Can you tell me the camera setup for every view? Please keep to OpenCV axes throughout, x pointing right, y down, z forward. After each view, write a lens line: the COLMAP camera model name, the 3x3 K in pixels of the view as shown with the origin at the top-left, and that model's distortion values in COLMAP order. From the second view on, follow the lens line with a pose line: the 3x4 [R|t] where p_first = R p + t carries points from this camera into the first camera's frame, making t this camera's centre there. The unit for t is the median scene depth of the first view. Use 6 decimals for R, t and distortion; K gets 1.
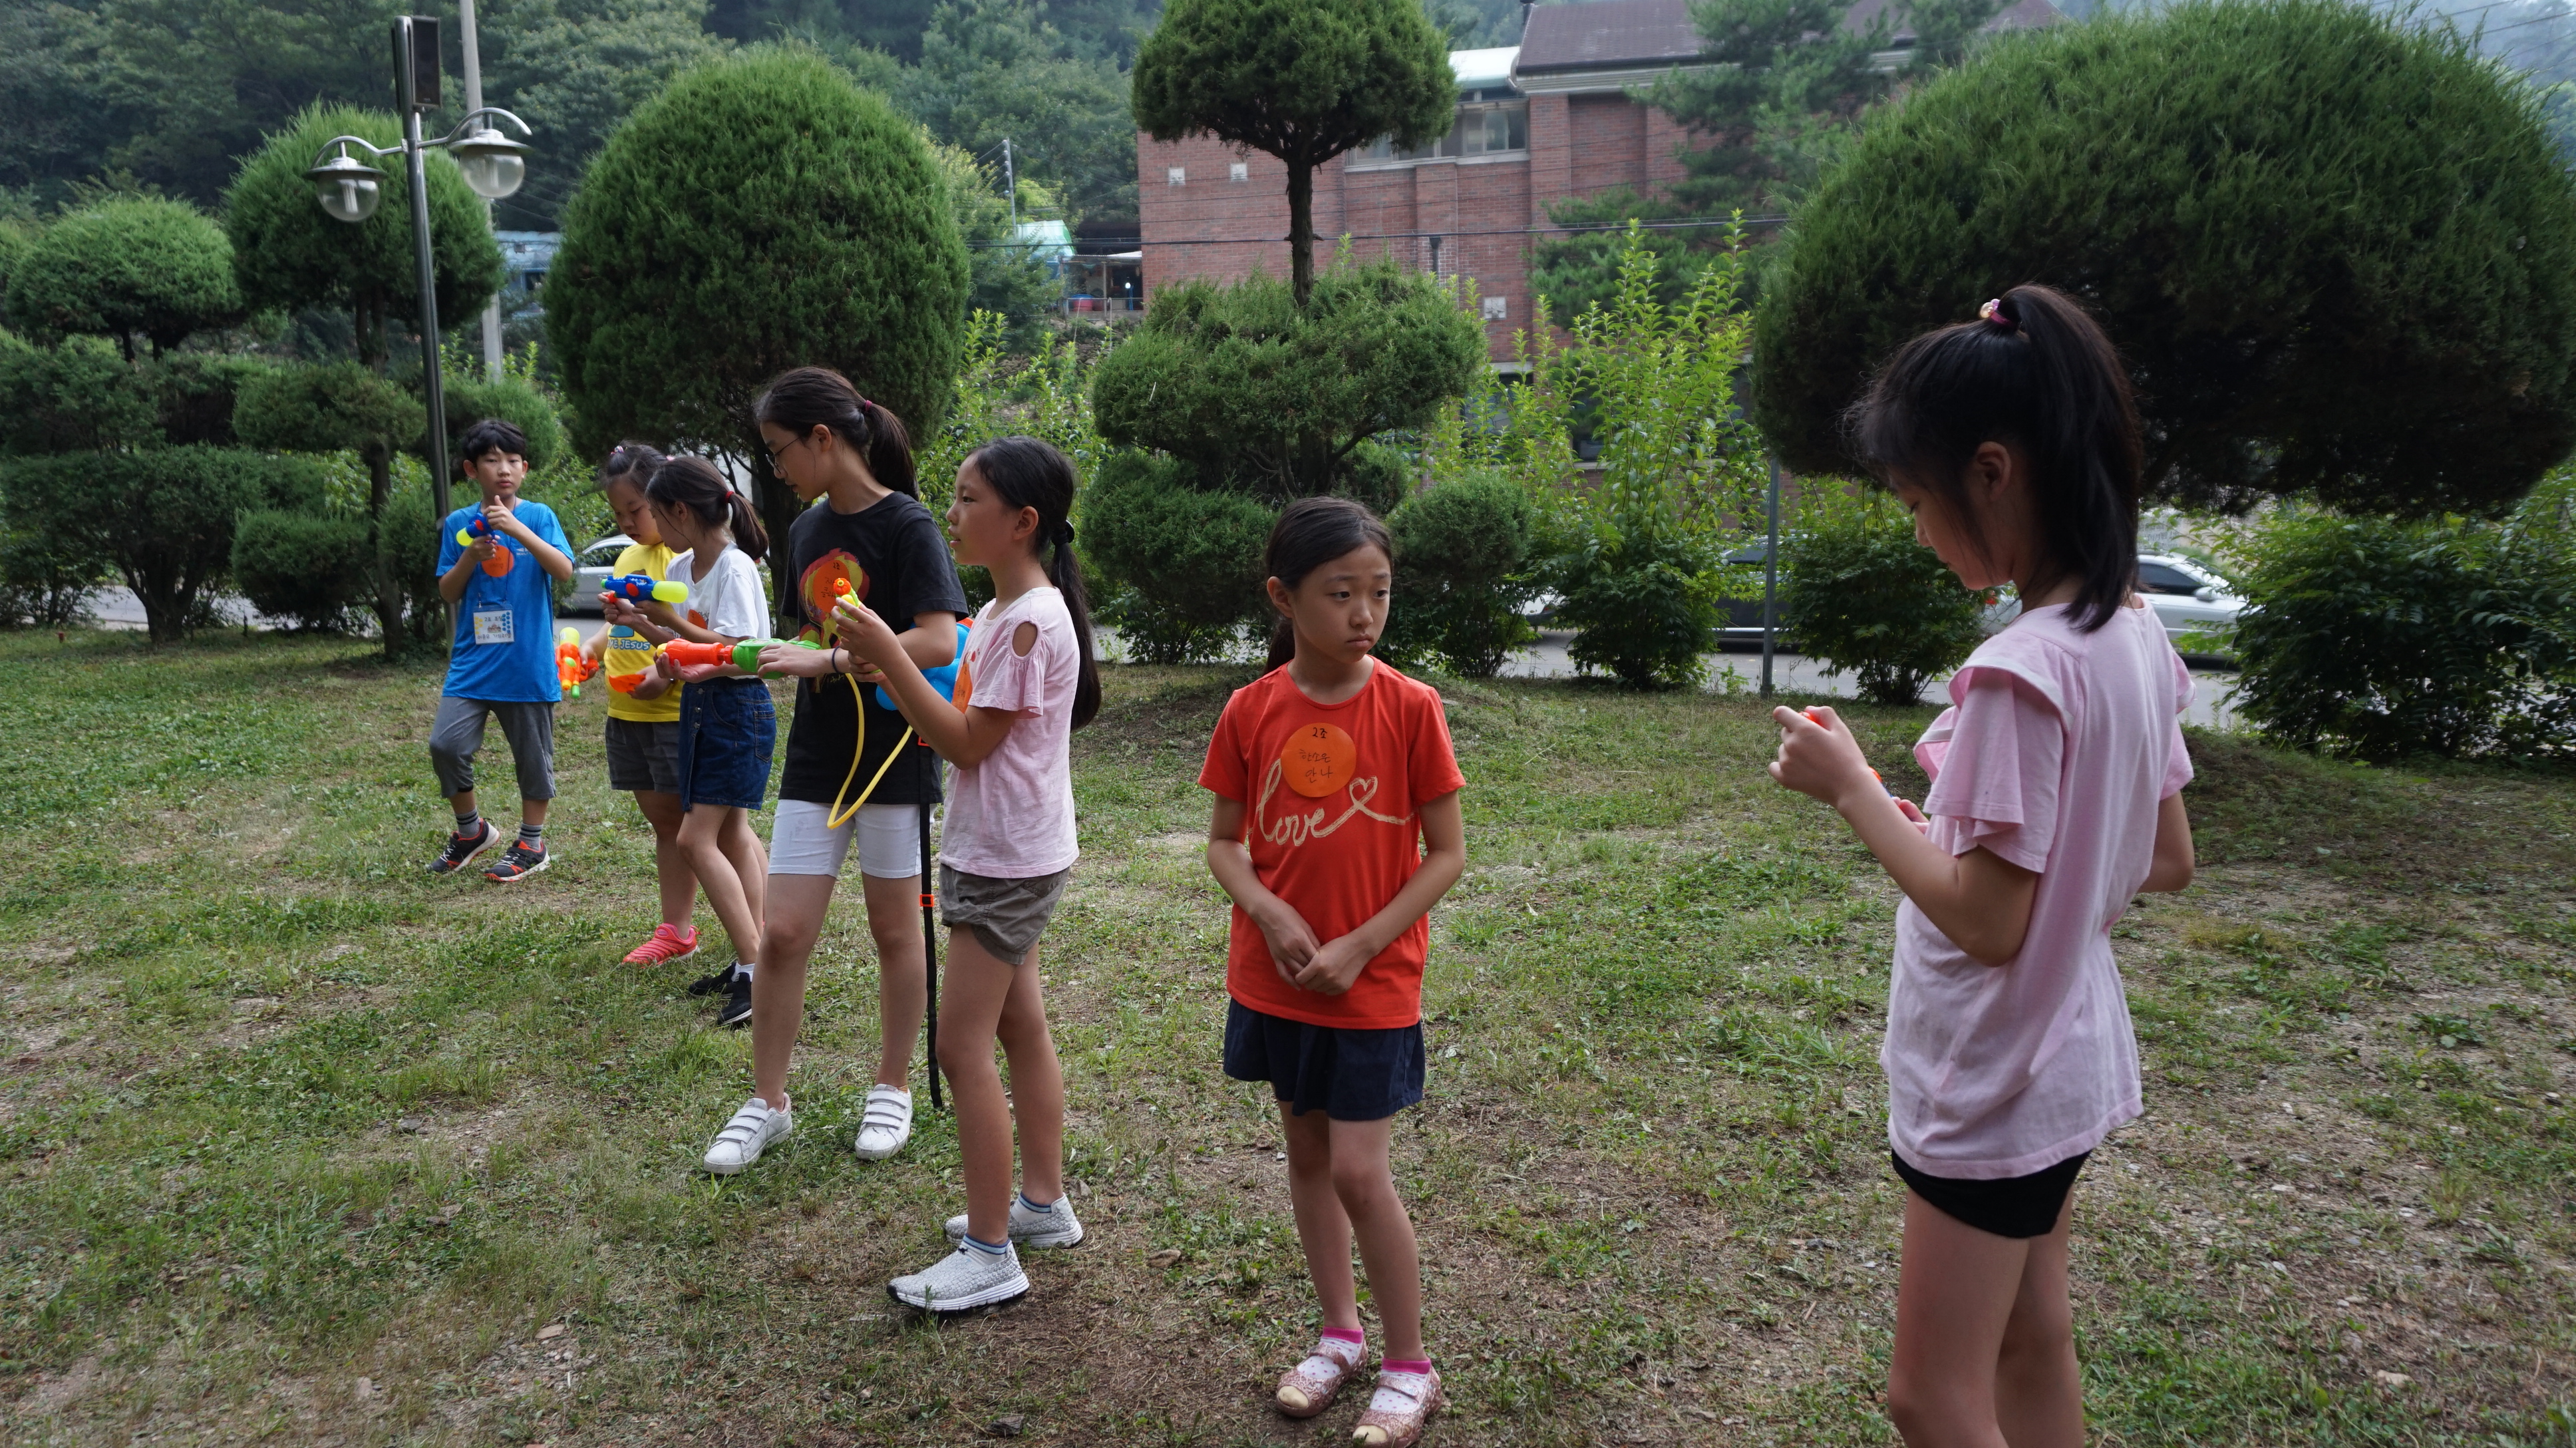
lens RADIAL K [[1731.3, 0, 1288.0], [0, 1731.3, 724.0], [0, 0, 1]] dist [-0.048894, 0.032486]
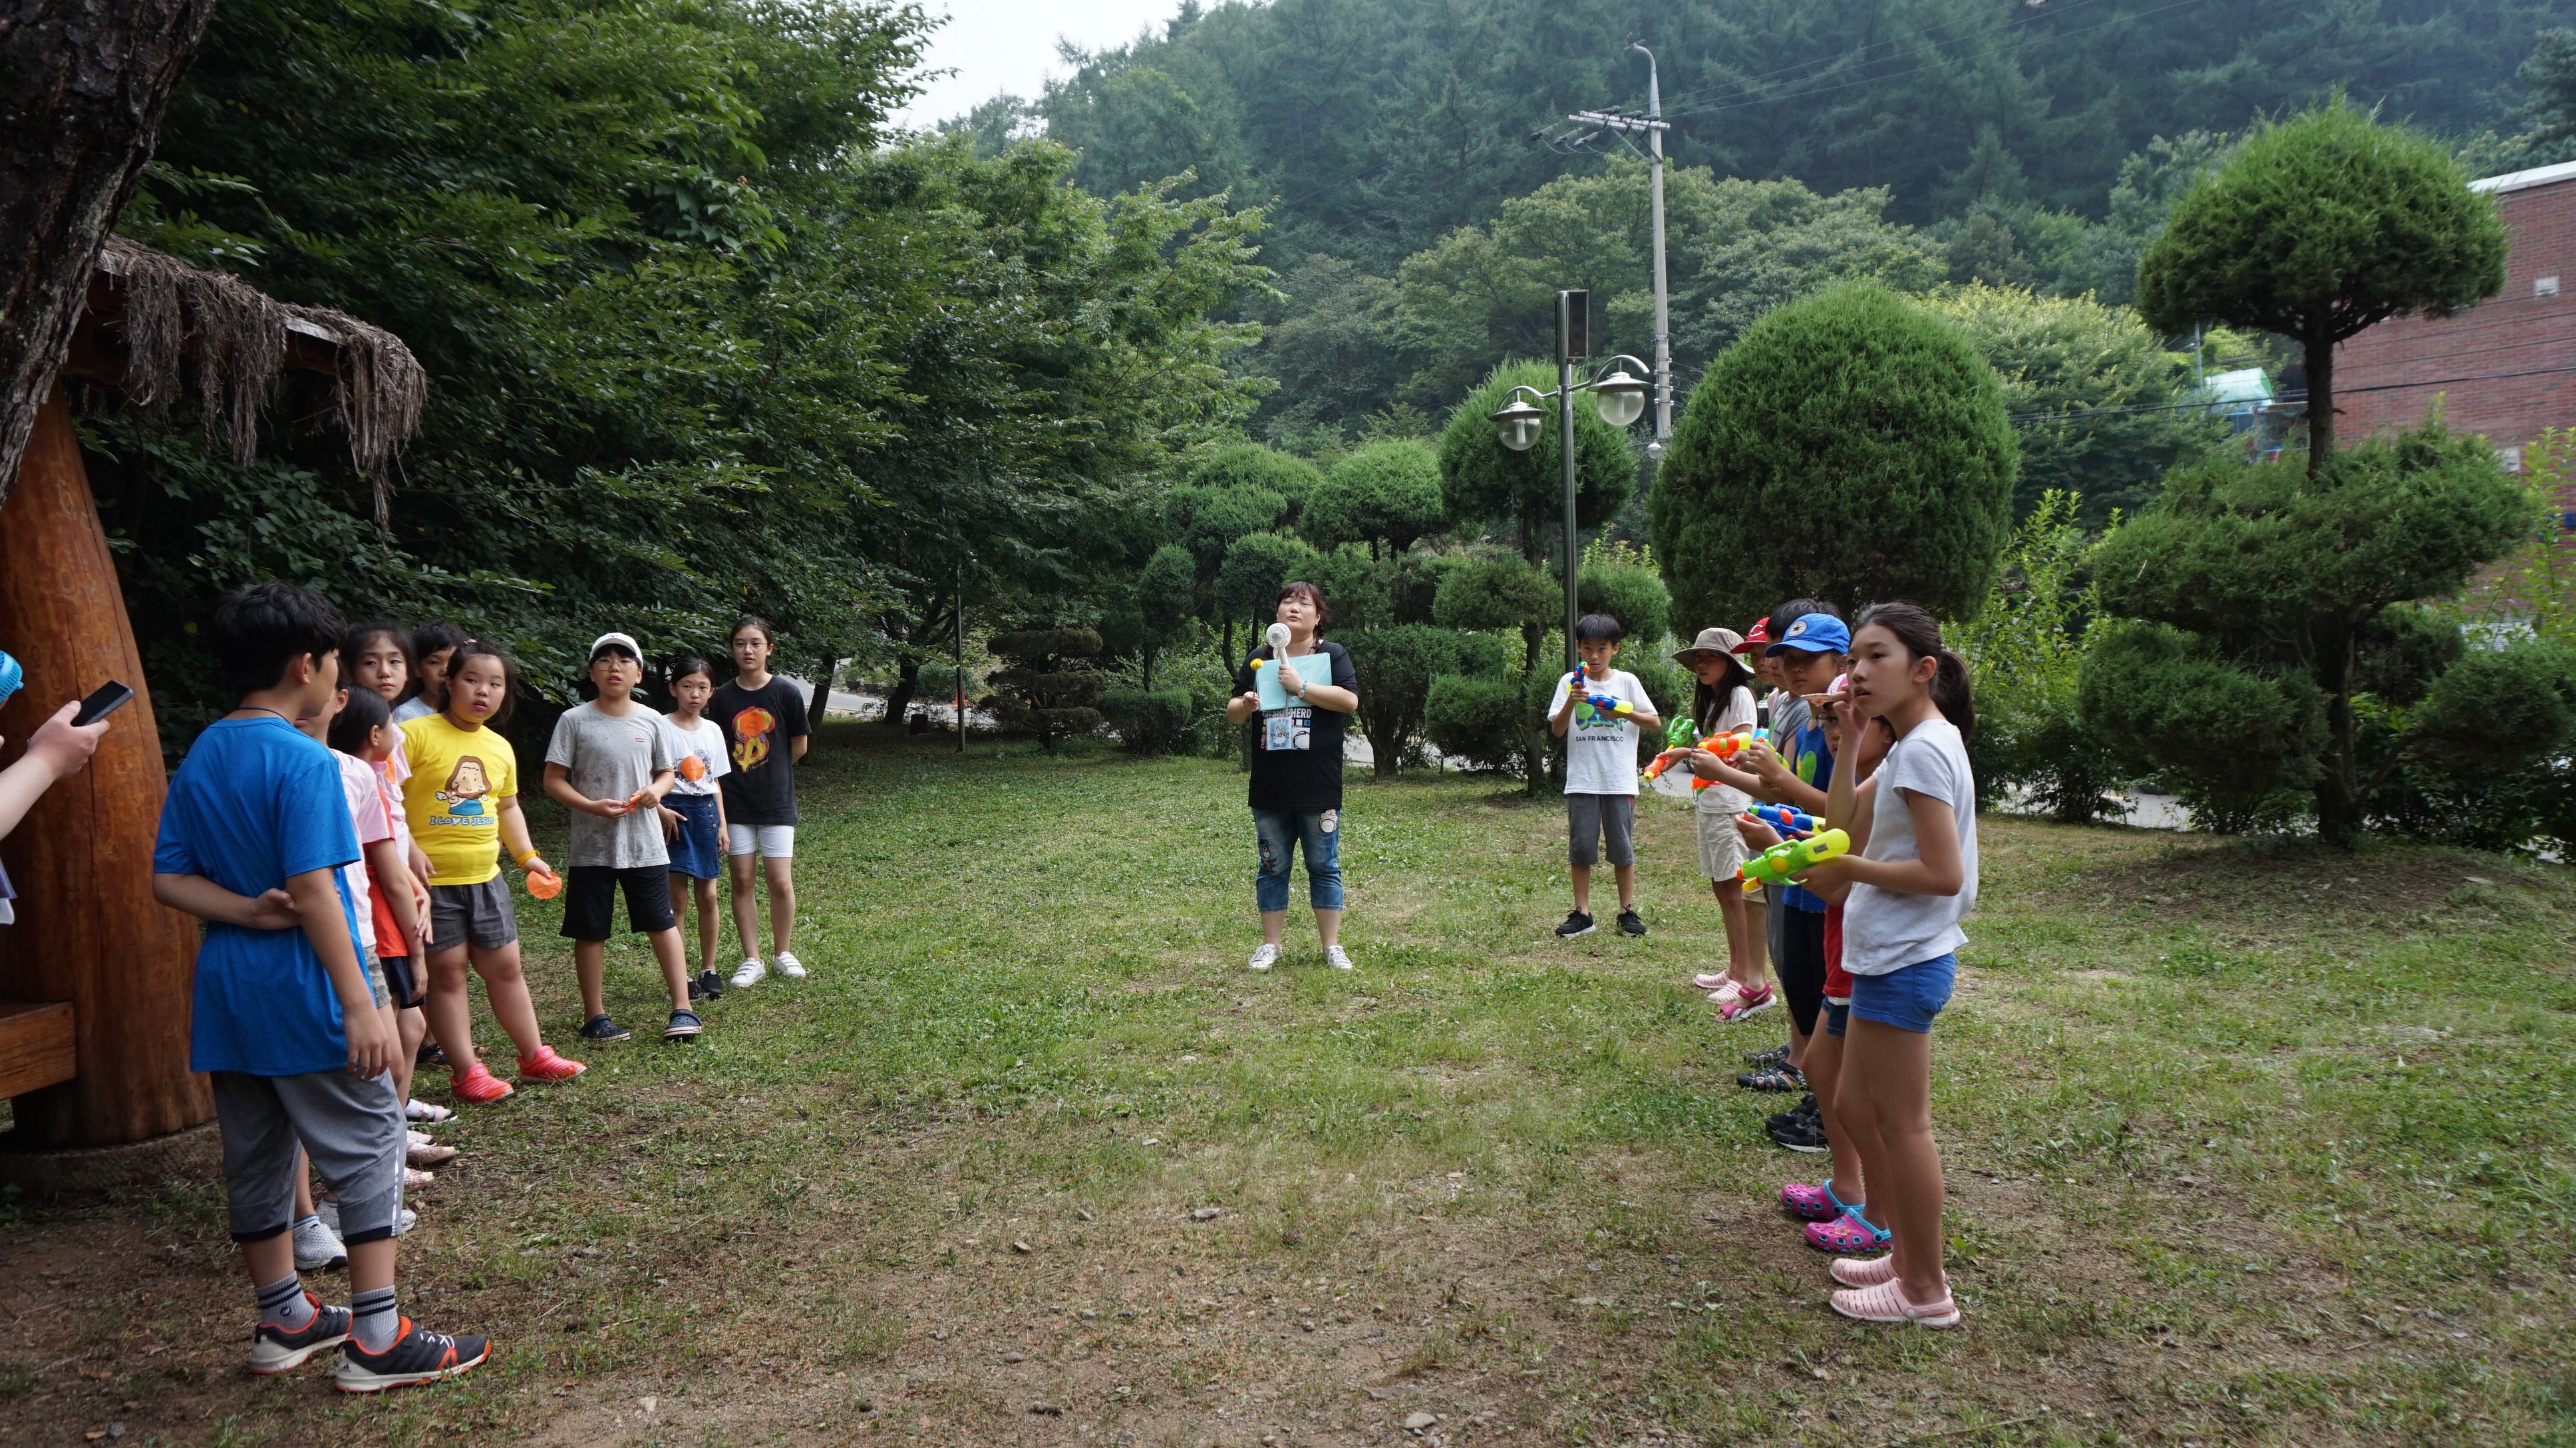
lens RADIAL K [[1731.3, 0, 1288.0], [0, 1731.3, 724.0], [0, 0, 1]] dist [-0.048894, 0.032486]
pose [[0.792406, 0.019005, -0.609698, 0.107780], [-0.077748, 0.994509, -0.070046, 0.013807], [0.605020, 0.102908, 0.789532, -0.107900]]
